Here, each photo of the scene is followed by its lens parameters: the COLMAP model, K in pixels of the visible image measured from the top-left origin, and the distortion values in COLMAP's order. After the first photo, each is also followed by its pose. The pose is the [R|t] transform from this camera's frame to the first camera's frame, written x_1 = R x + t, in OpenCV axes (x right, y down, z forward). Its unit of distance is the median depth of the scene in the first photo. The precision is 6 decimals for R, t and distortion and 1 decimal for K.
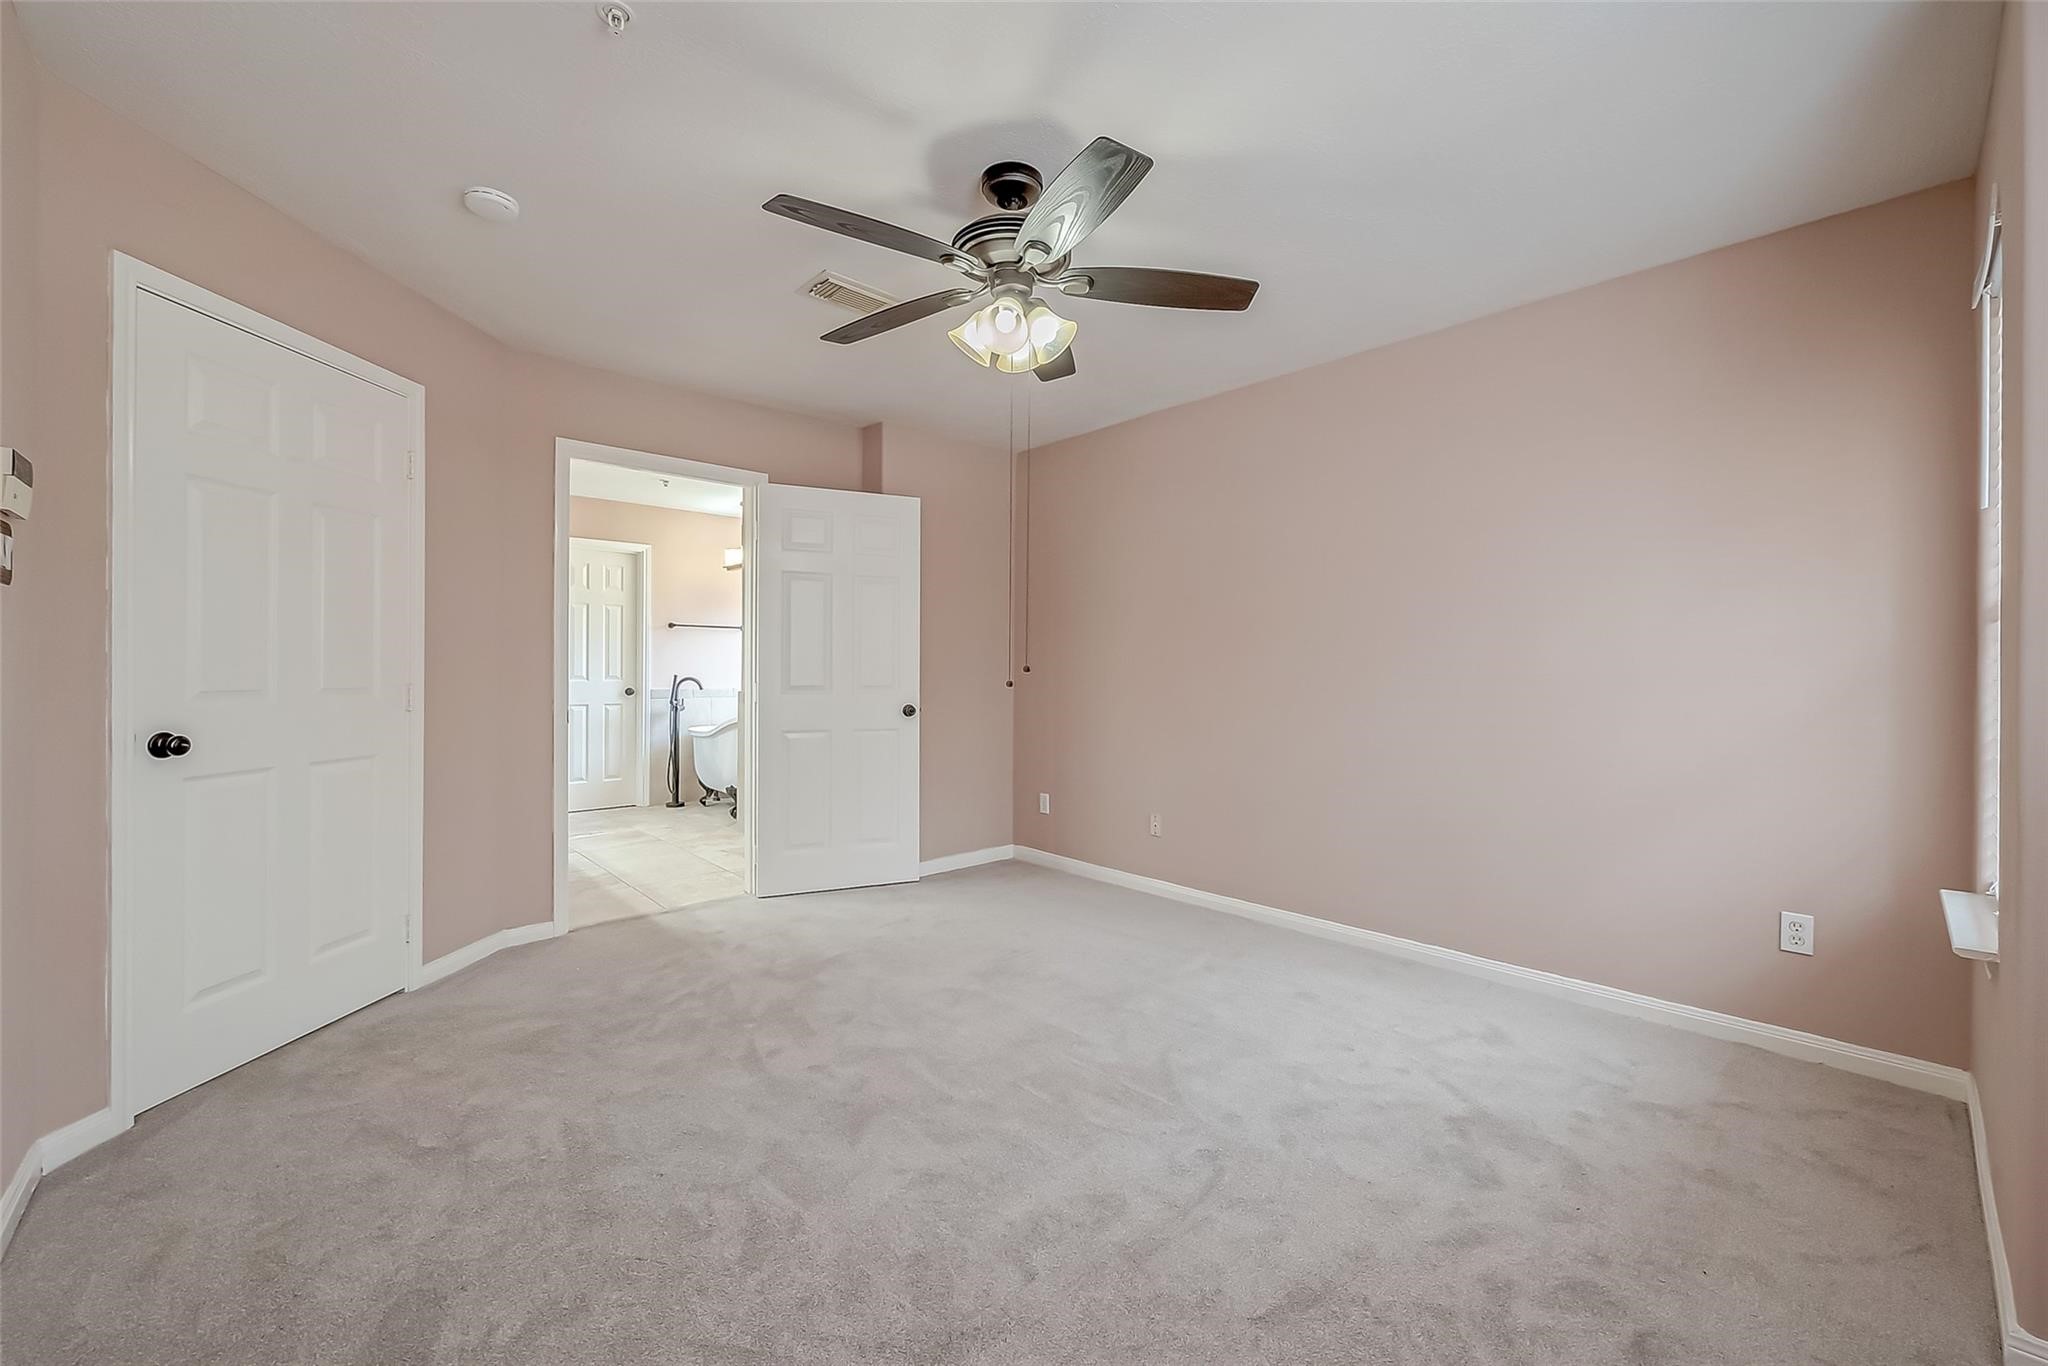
lens RADIAL K [[819.6, 0, 1023.9], [0, 819.6, 684.4], [0, 0, 1]] dist [-0.000642, -0.000090]
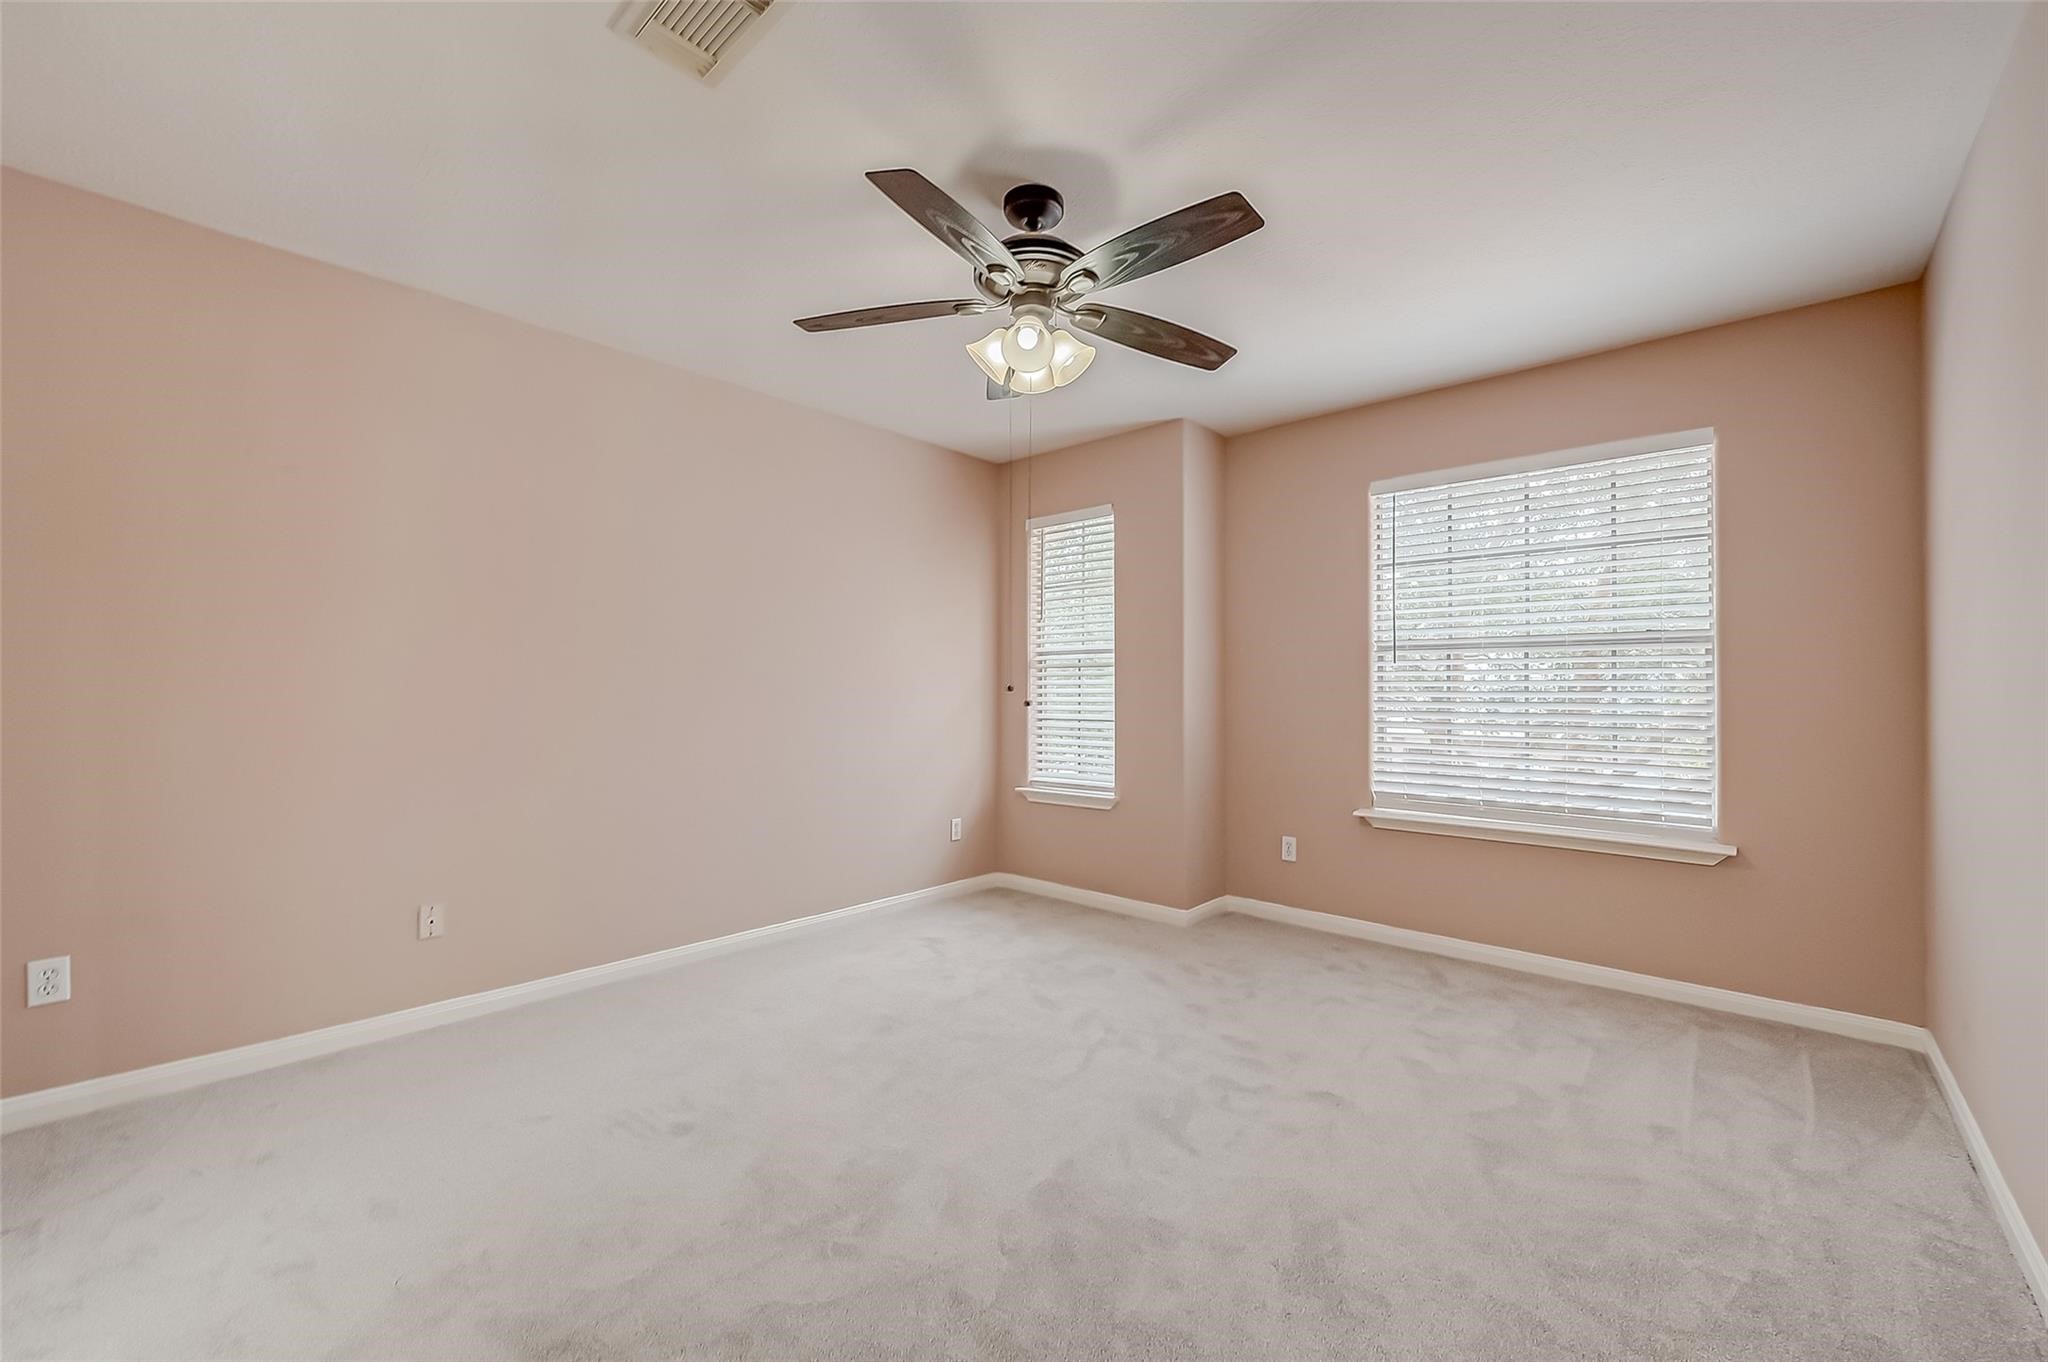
lens RADIAL K [[819.6, 0, 1023.9], [0, 819.6, 682.4], [0, 0, 1]] dist [-0.000642, -0.000090]
pose [[-0.090082, 0.006365, 0.995914, -0.875016], [0.010137, 0.999934, -0.005473, -0.016403], [-0.995883, 0.009603, -0.090140, 0.956844]]
